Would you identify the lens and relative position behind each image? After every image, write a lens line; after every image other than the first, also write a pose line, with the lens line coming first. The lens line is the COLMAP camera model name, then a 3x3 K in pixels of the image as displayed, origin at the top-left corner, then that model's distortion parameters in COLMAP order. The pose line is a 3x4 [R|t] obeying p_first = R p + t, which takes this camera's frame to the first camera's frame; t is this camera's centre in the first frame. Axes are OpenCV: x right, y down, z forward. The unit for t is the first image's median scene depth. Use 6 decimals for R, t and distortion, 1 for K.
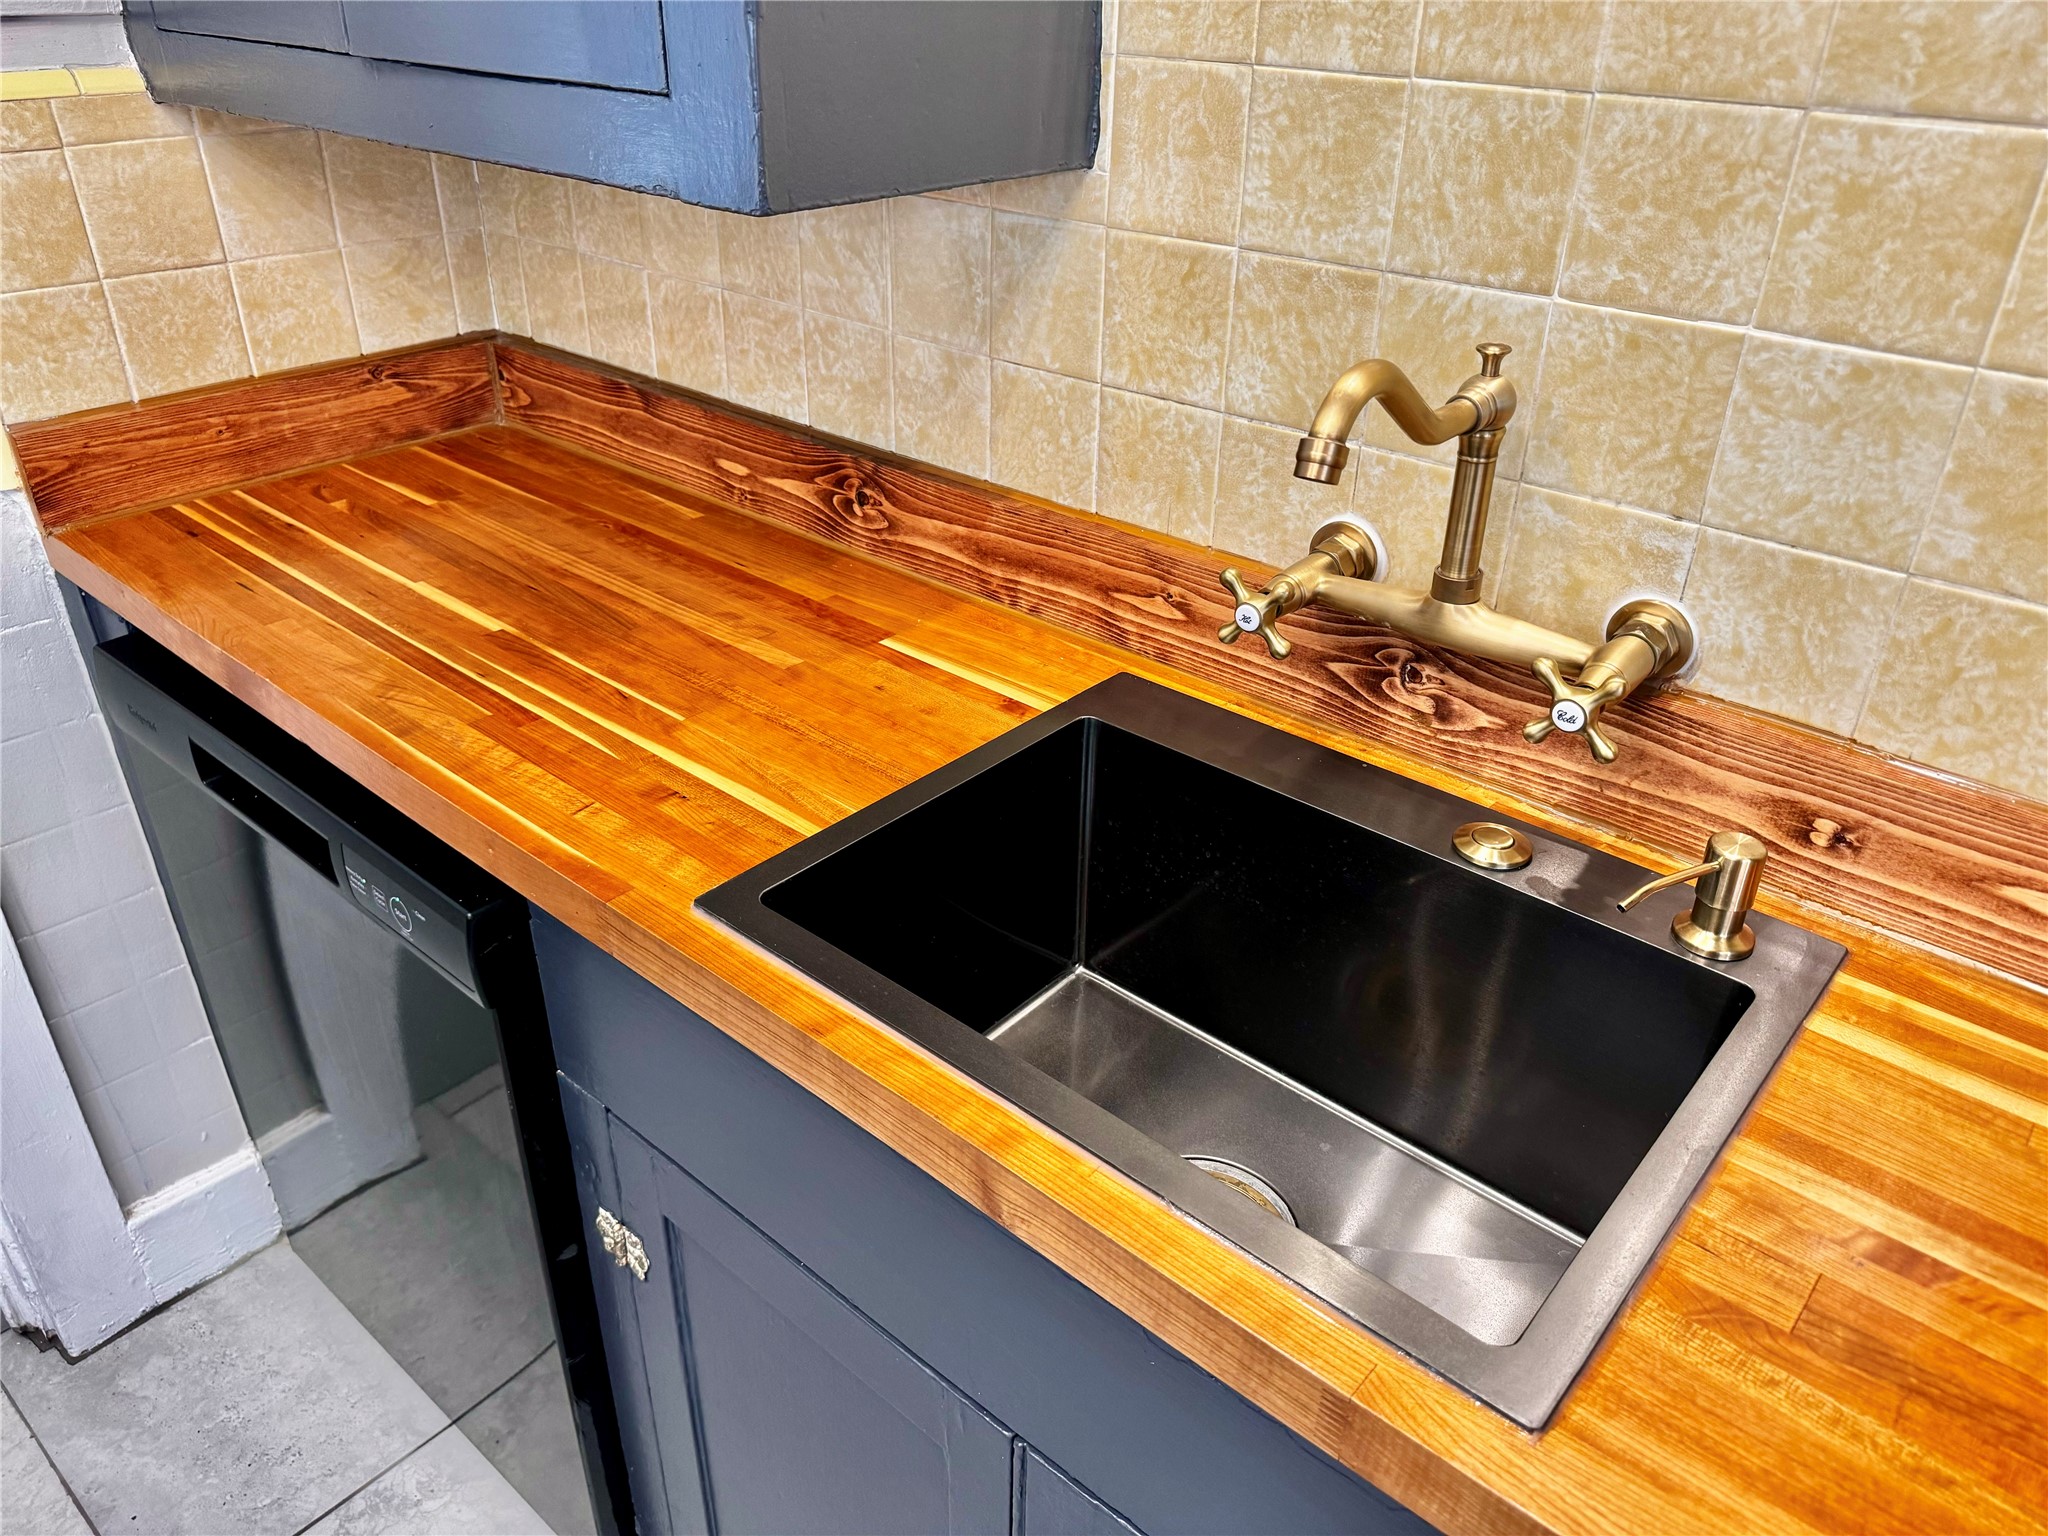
lens RADIAL K [[1467.8, 0, 1020.6], [0, 1467.8, 779.5], [0, 0, 1]] dist [0.032083, -0.043580]
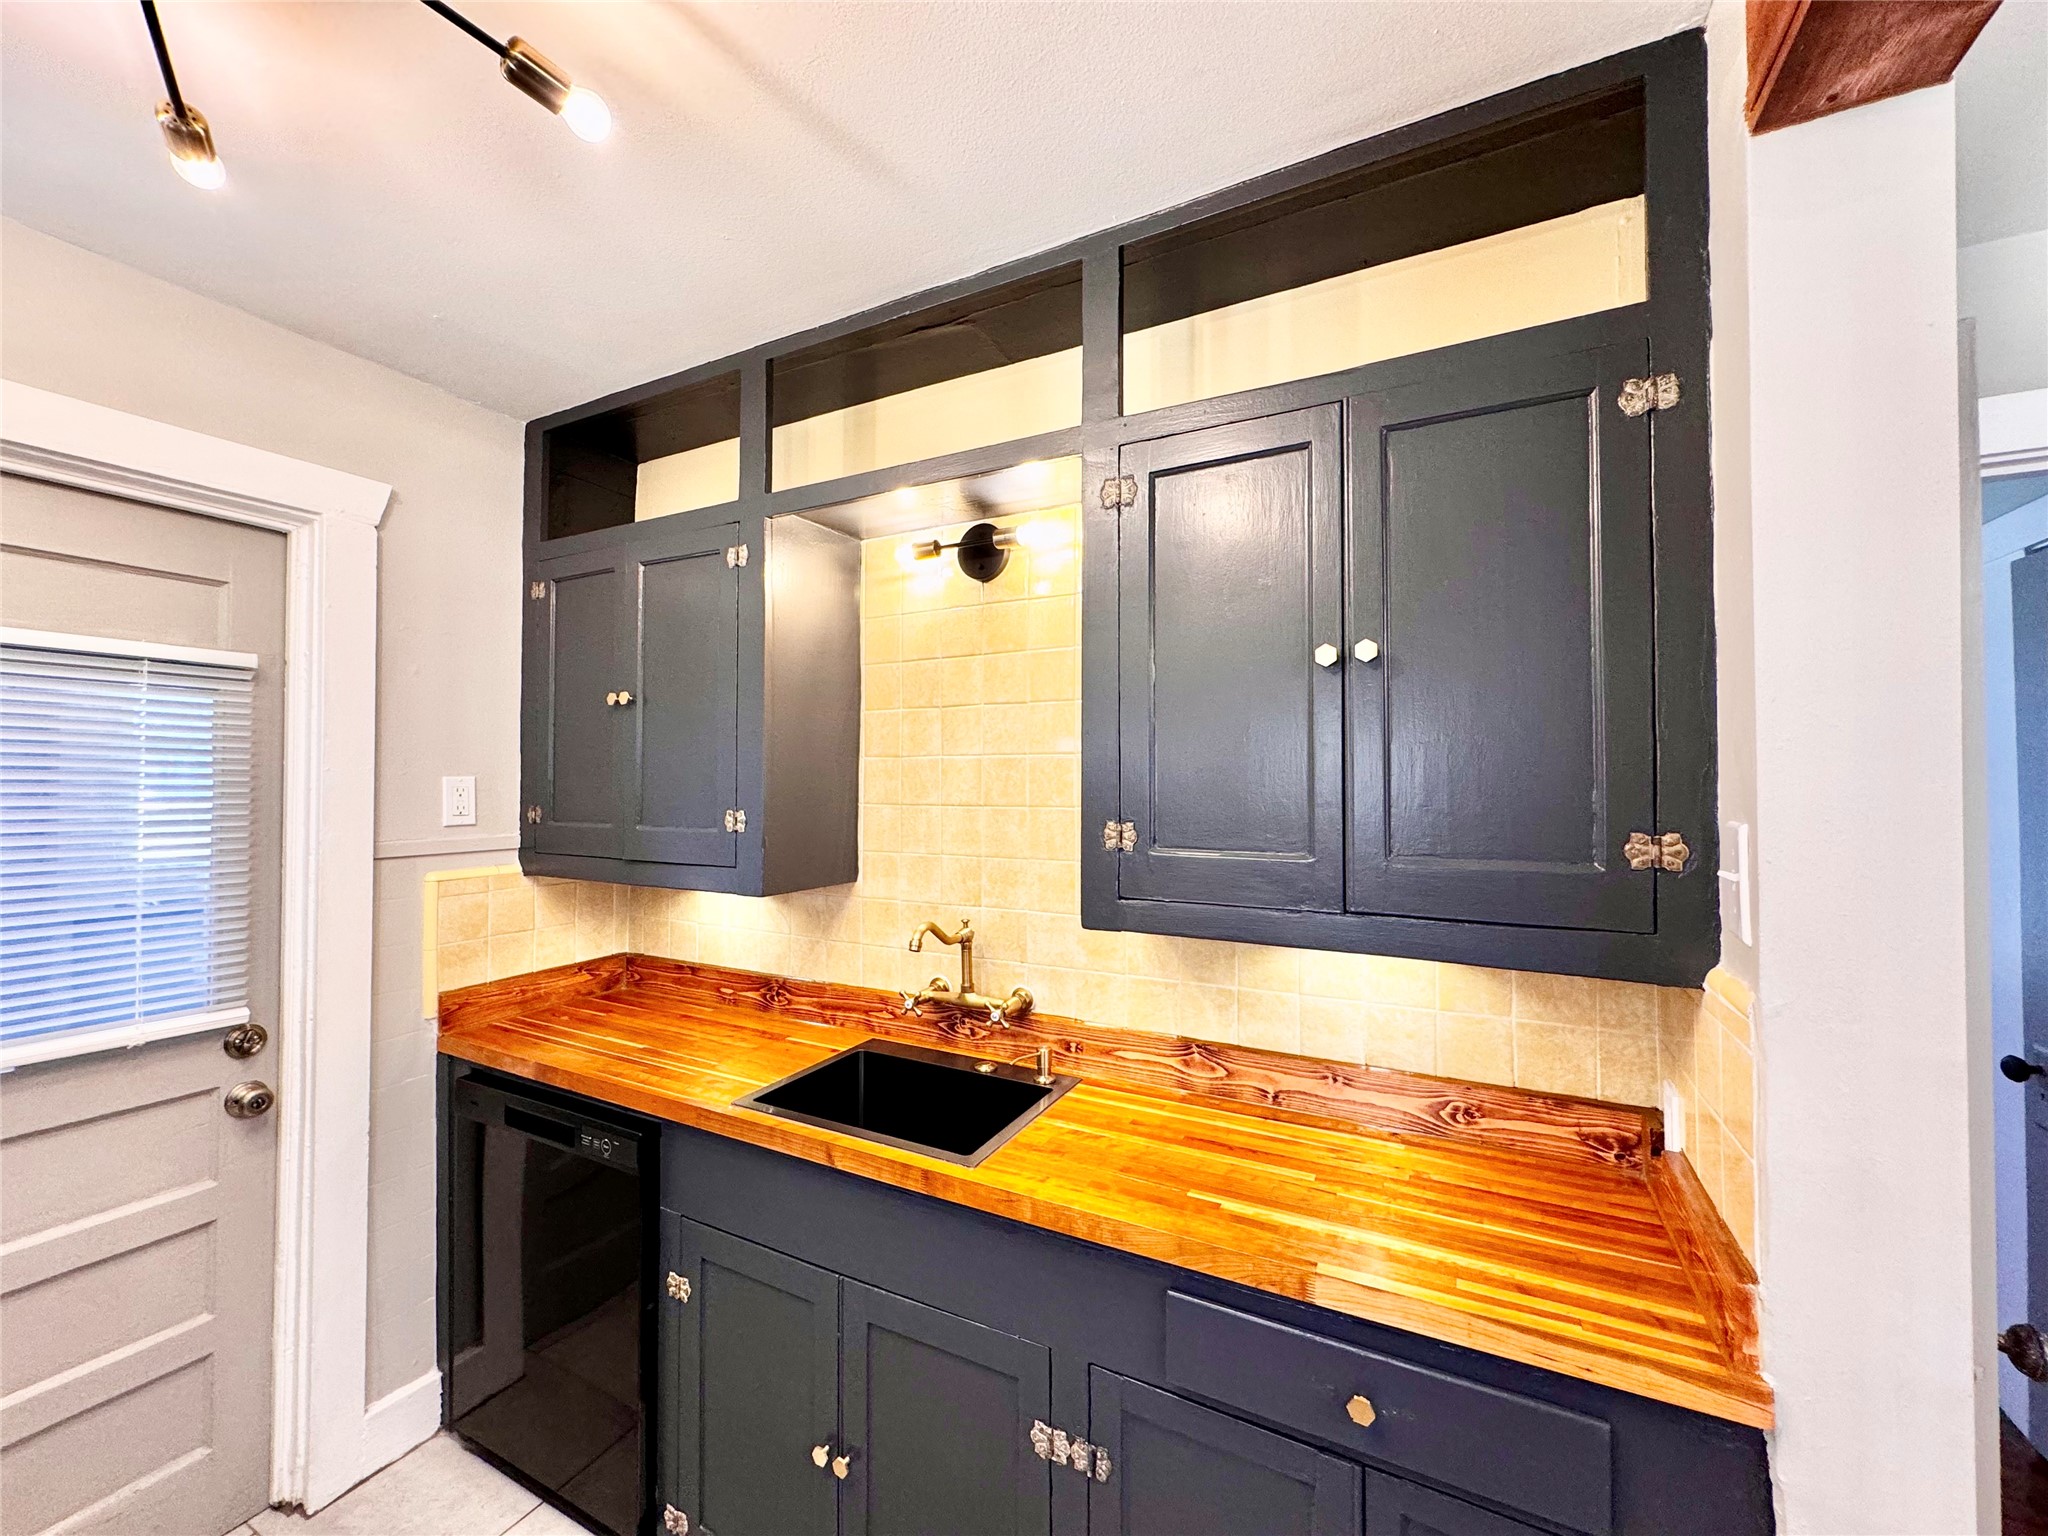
lens RADIAL K [[816.2, 0, 1024.7], [0, 816.2, 768.3], [0, 0, 1]] dist [-0.000992, 0.000111]
pose [[0.972983, -0.013238, 0.230499, -0.004479], [0.129257, 0.858465, -0.496318, 0.322139], [-0.191305, 0.512702, 0.836982, -0.729675]]
